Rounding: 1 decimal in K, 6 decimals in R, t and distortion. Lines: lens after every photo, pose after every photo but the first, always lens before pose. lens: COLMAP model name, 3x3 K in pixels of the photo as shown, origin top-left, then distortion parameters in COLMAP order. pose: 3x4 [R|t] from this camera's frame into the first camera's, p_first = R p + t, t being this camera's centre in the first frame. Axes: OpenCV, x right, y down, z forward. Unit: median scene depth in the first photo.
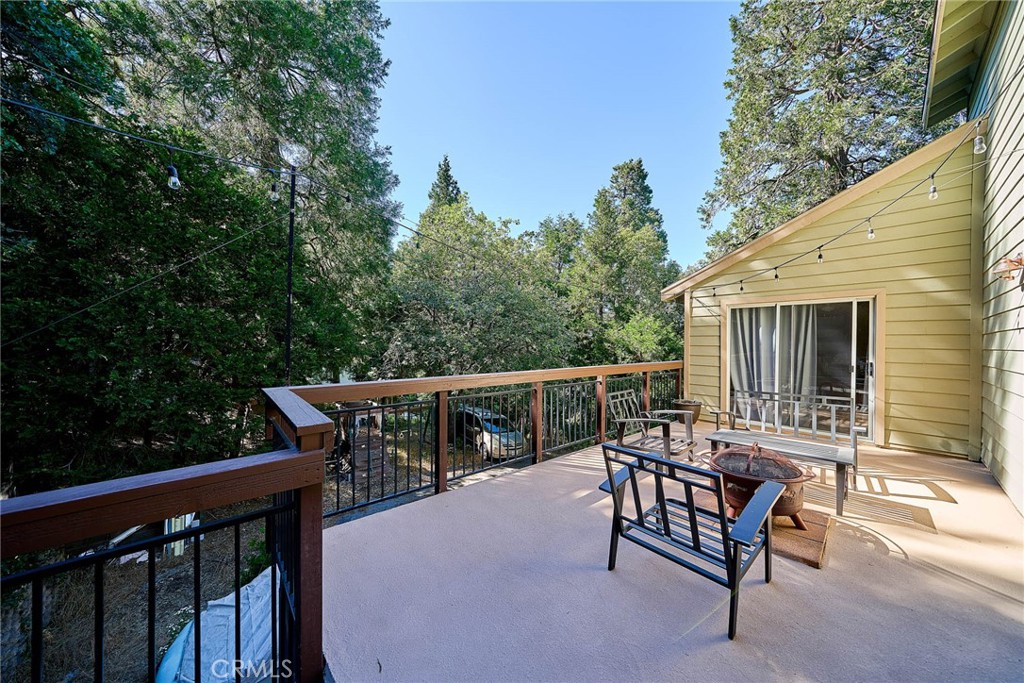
lens RADIAL K [[382.3, 0, 512.0], [0, 382.3, 341.5], [0, 0, 1]] dist [-0.000061, -0.000063]
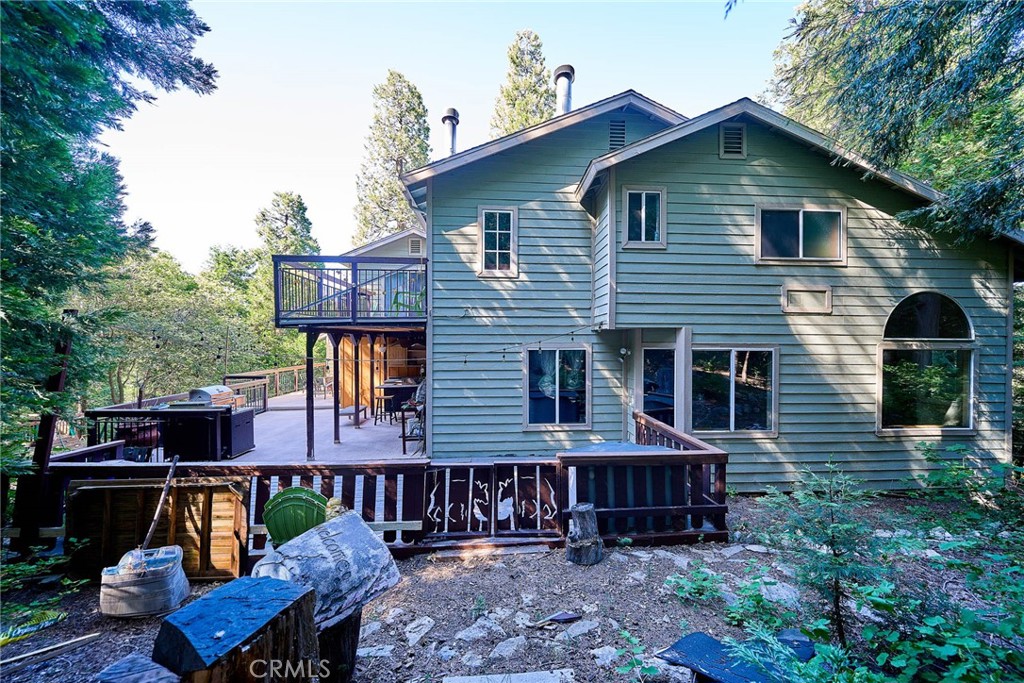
lens RADIAL K [[371.2, 0, 523.6], [0, 371.2, 339.7], [0, 0, 1]] dist [-0.001525, -0.000118]
pose [[0.644110, -0.017671, 0.764729, -0.228837], [0.004293, 0.999801, 0.019487, -0.060450], [-0.764921, -0.009268, 0.644057, -0.598780]]
